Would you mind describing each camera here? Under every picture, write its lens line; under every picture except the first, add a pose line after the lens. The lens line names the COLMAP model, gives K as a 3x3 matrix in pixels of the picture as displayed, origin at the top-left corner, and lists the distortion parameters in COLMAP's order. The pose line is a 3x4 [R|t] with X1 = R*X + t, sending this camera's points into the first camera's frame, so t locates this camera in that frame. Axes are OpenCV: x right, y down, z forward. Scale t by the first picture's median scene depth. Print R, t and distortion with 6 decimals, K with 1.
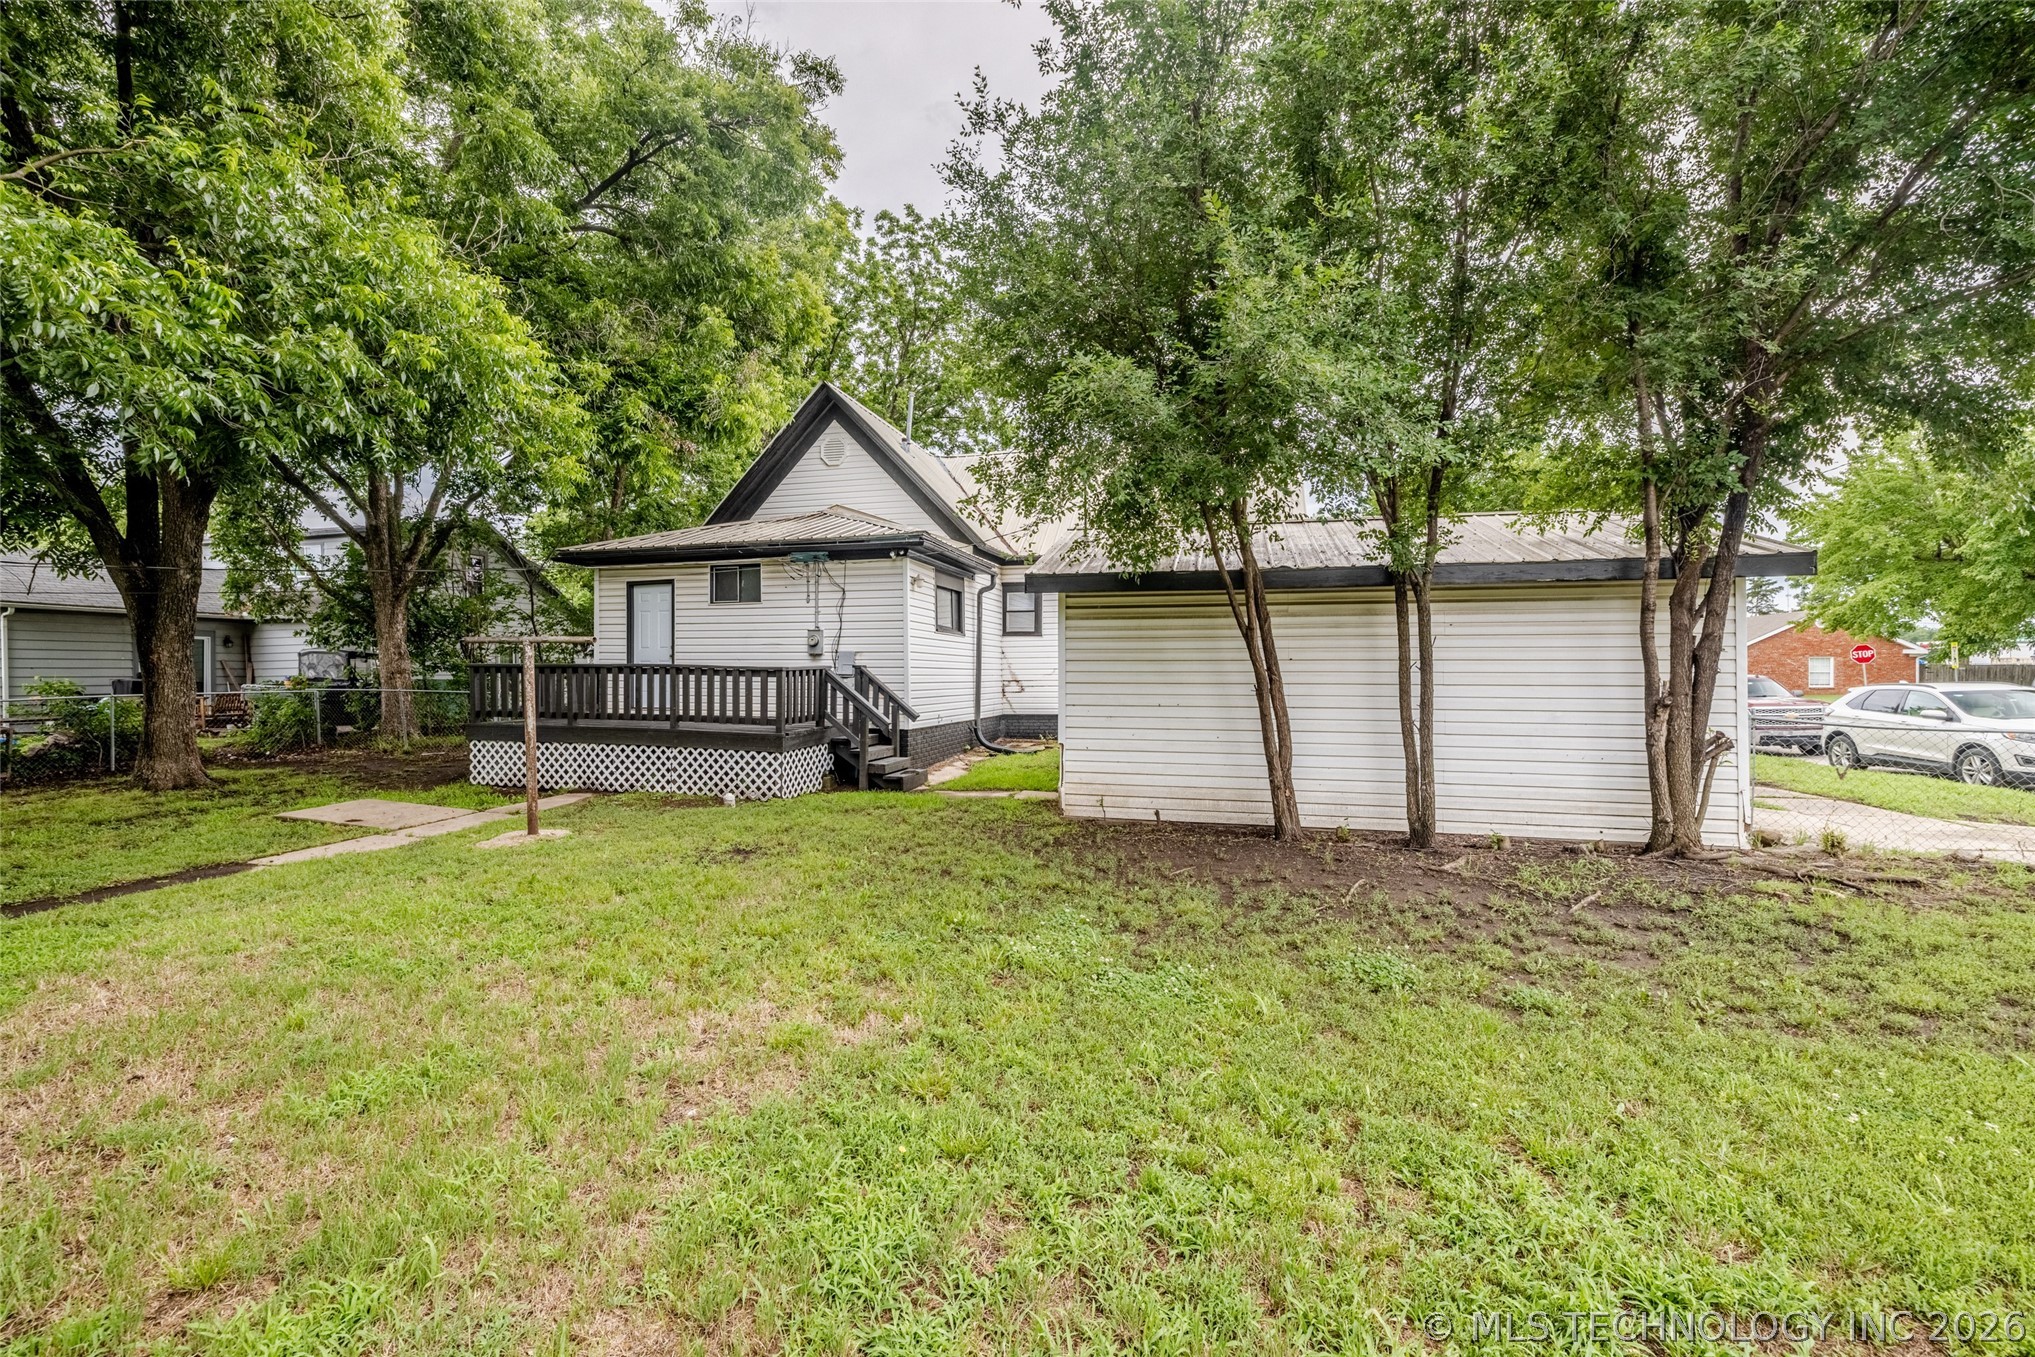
lens RADIAL K [[853.8, 0, 1010.1], [0, 853.8, 683.2], [0, 0, 1]] dist [-0.000399, -0.001995]
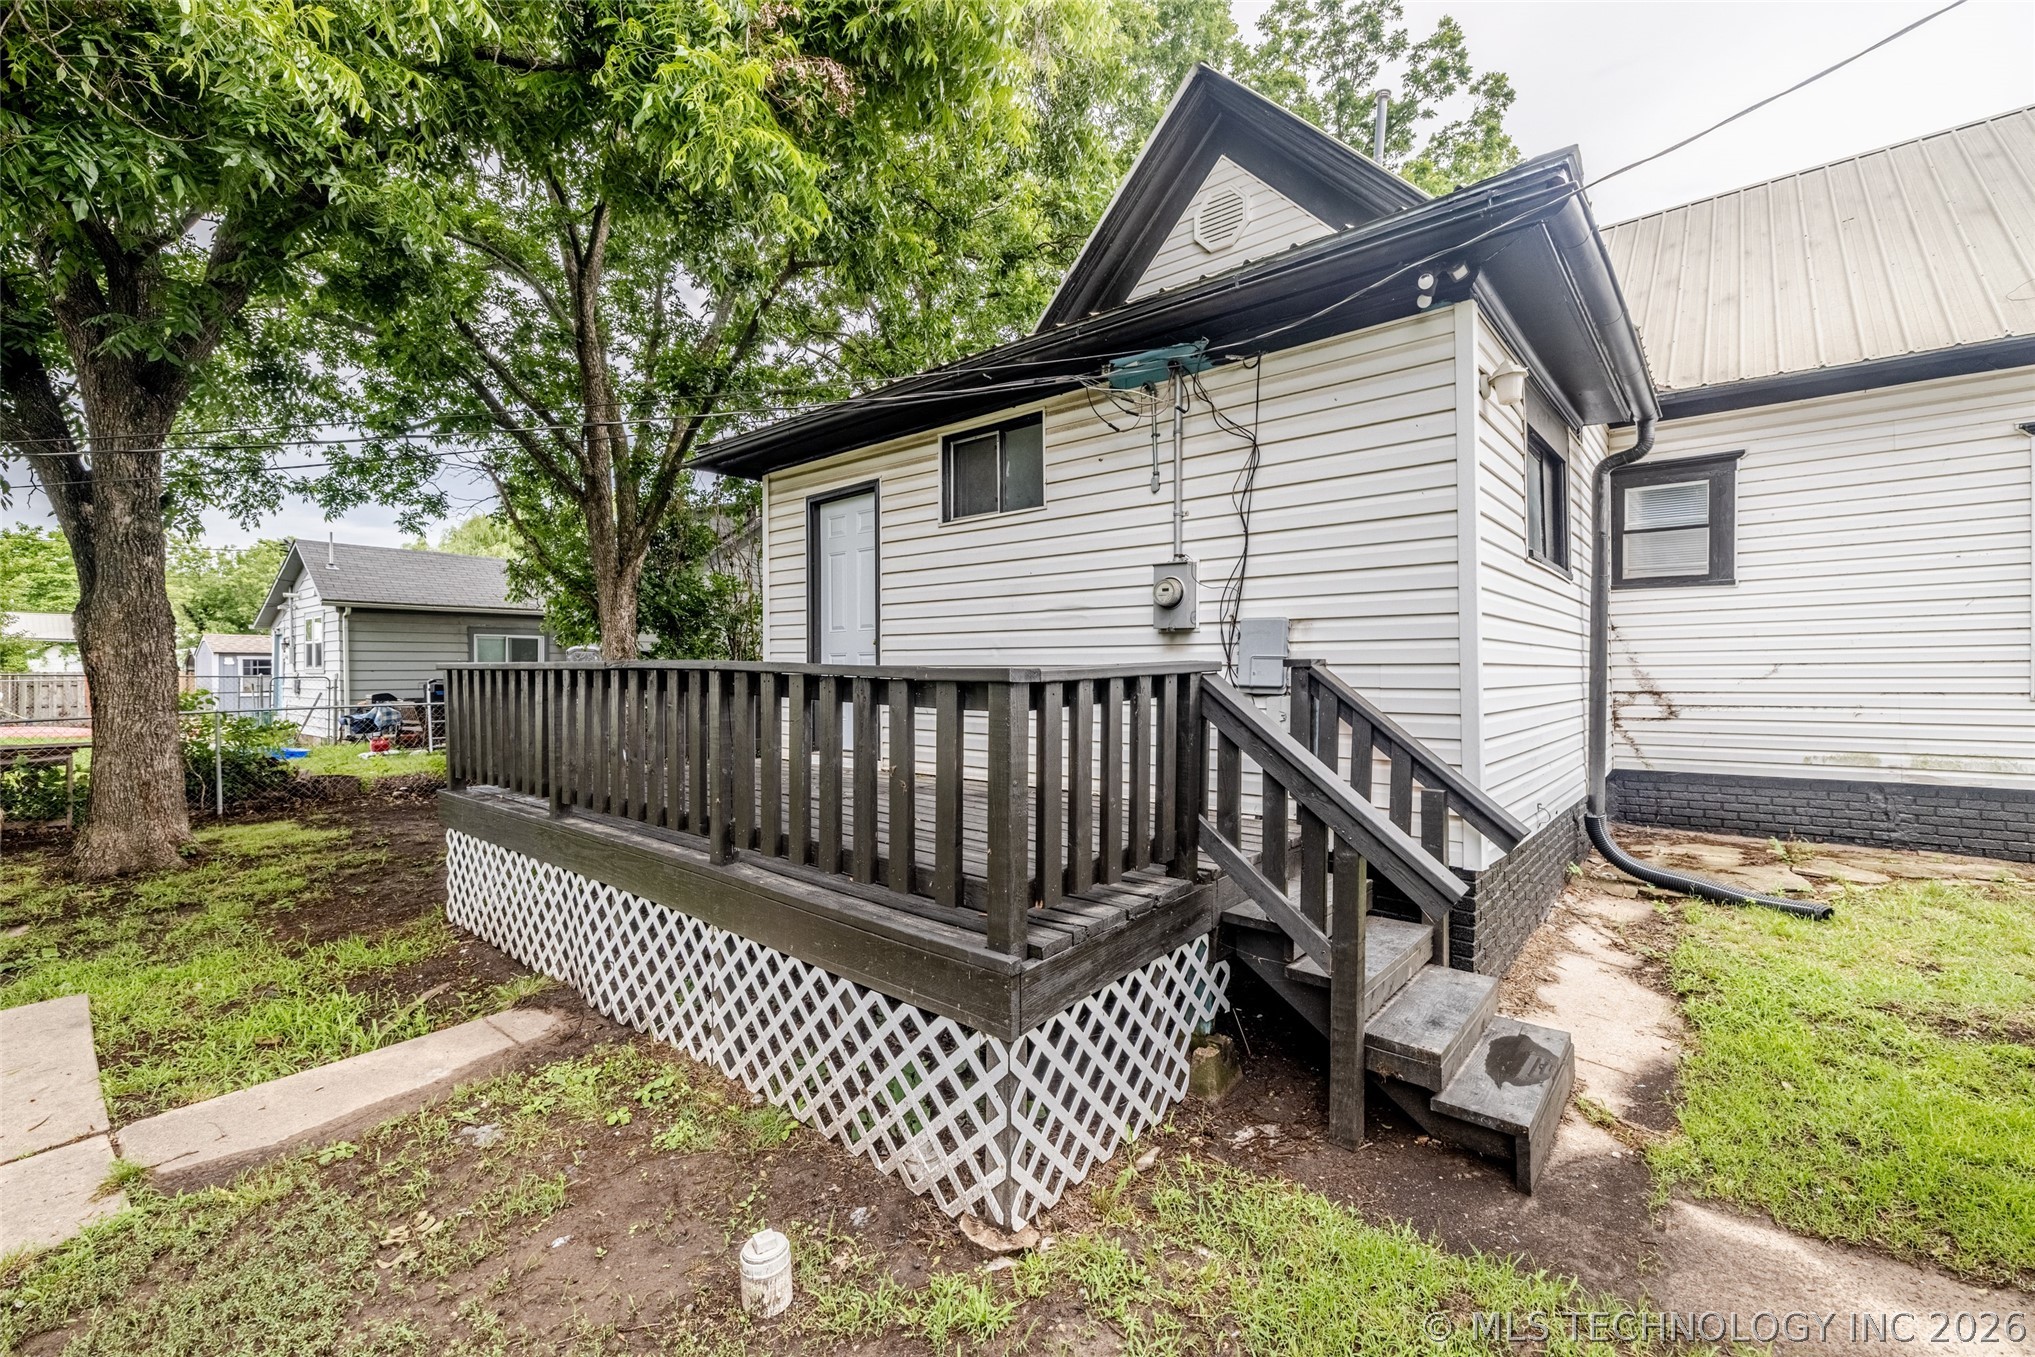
lens RADIAL K [[853.8, 0, 1017.0], [0, 853.8, 671.4], [0, 0, 1]] dist [-0.000399, -0.001995]
pose [[0.907529, -0.003431, -0.419976, -0.151793], [-0.000234, 0.999962, -0.008674, -0.014498], [0.419990, 0.007971, 0.907494, 0.714741]]
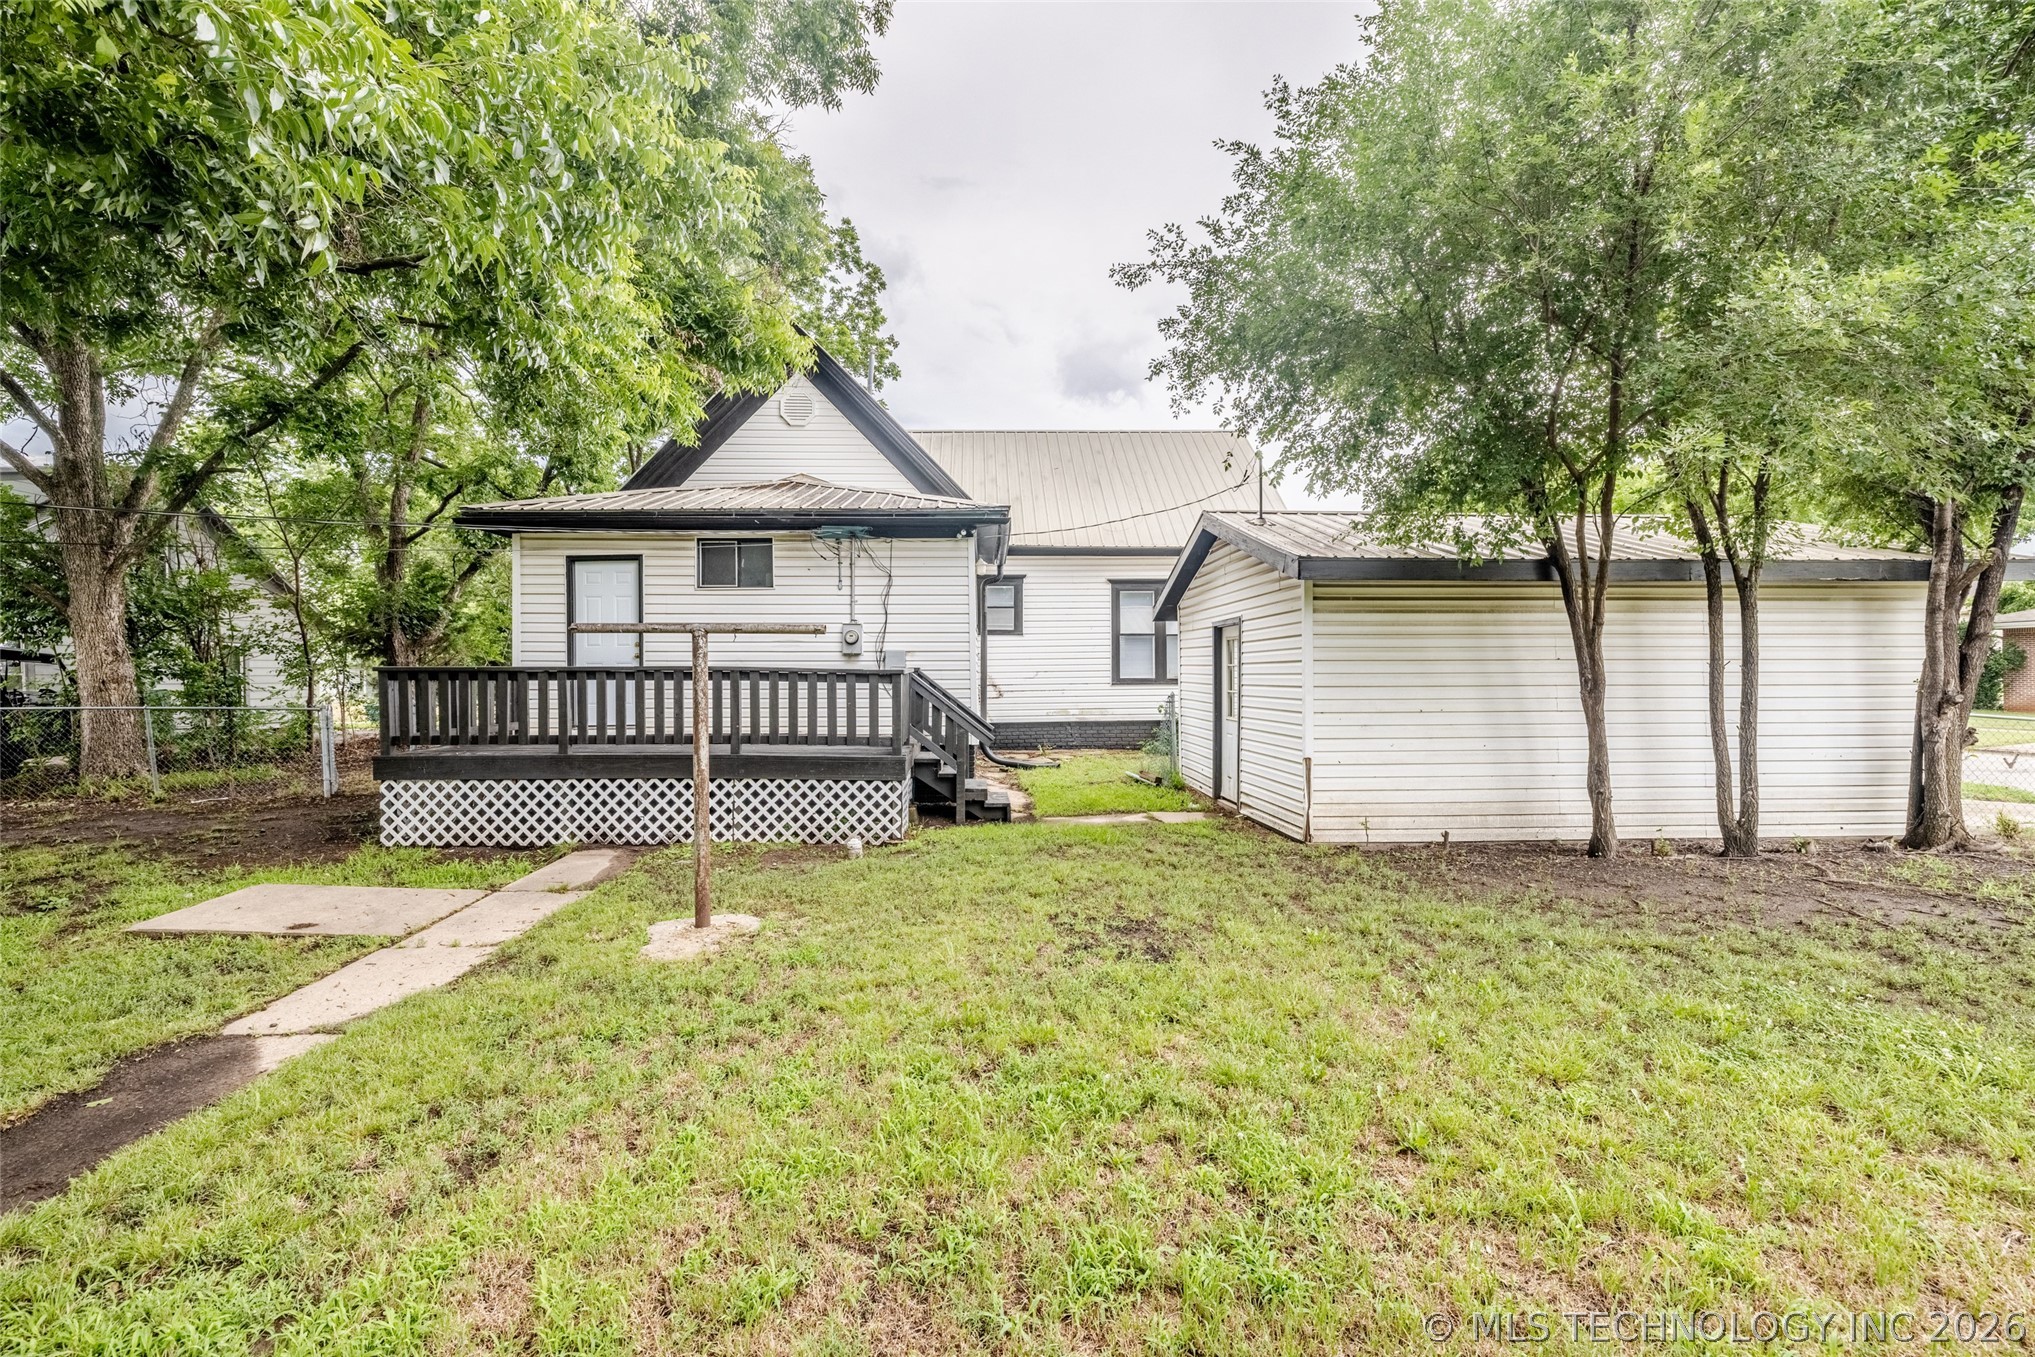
lens RADIAL K [[853.8, 0, 1010.7], [0, 853.8, 683.9], [0, 0, 1]] dist [-0.000399, -0.001995]
pose [[0.952221, -0.008494, 0.305291, -0.369841], [0.009379, 0.999955, -0.001432, -0.003678], [-0.305265, 0.004227, 0.952258, 0.213626]]
